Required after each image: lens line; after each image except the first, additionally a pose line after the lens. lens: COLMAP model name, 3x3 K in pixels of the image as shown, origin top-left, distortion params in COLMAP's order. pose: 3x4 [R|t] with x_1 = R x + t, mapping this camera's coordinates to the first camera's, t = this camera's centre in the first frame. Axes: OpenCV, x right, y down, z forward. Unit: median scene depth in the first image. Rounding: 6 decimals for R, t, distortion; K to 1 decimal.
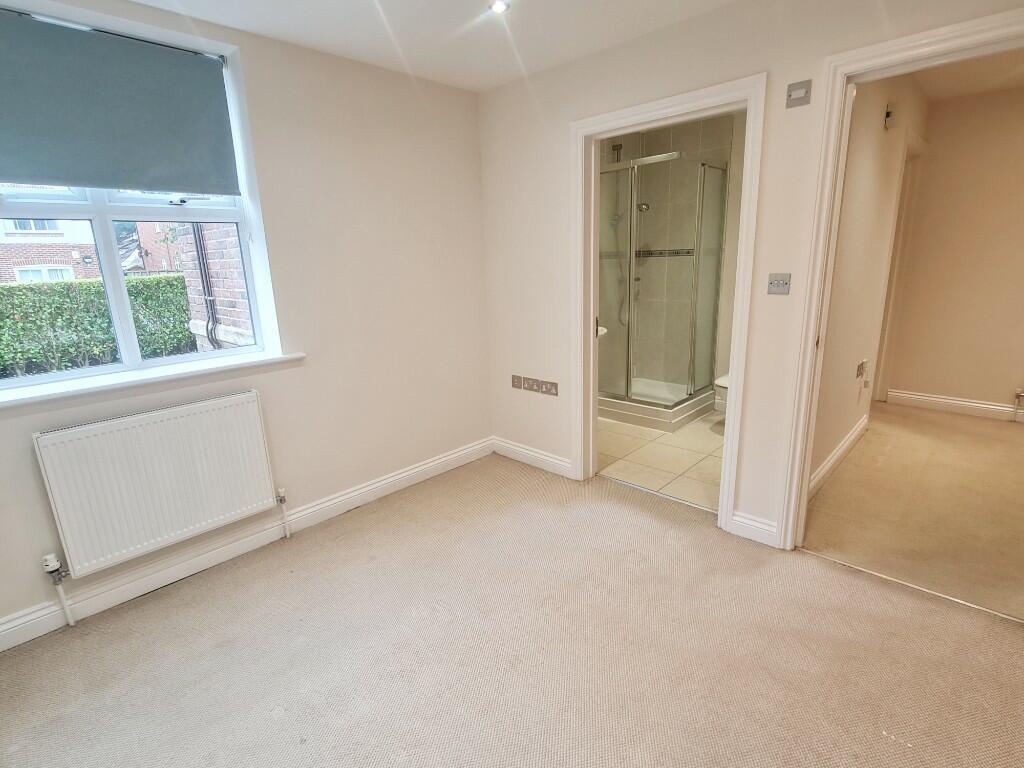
lens RADIAL K [[527.5, 0, 516.1], [0, 527.5, 392.6], [0, 0, 1]] dist [-0.006789, 0.001516]
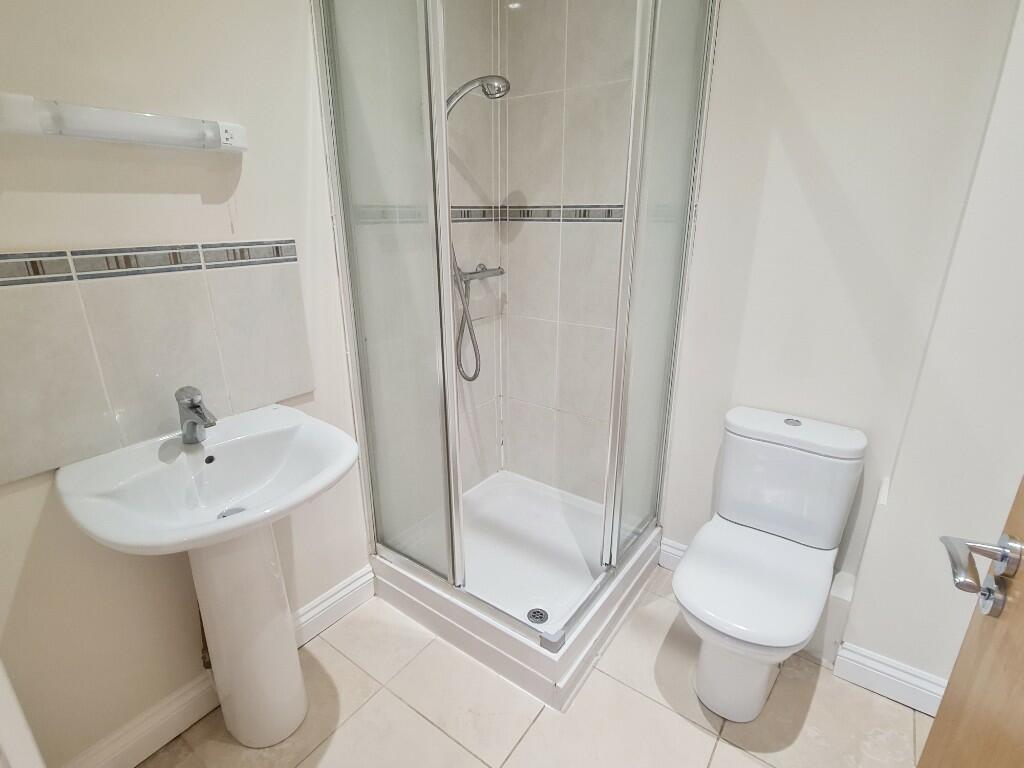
lens RADIAL K [[527.5, 0, 507.3], [0, 527.5, 383.9], [0, 0, 1]] dist [-0.006789, 0.001516]
pose [[0.993130, -0.002211, 0.116992, 0.195454], [-0.004799, 0.998211, 0.059601, -0.154863], [-0.116914, -0.059753, 0.991343, 0.584219]]
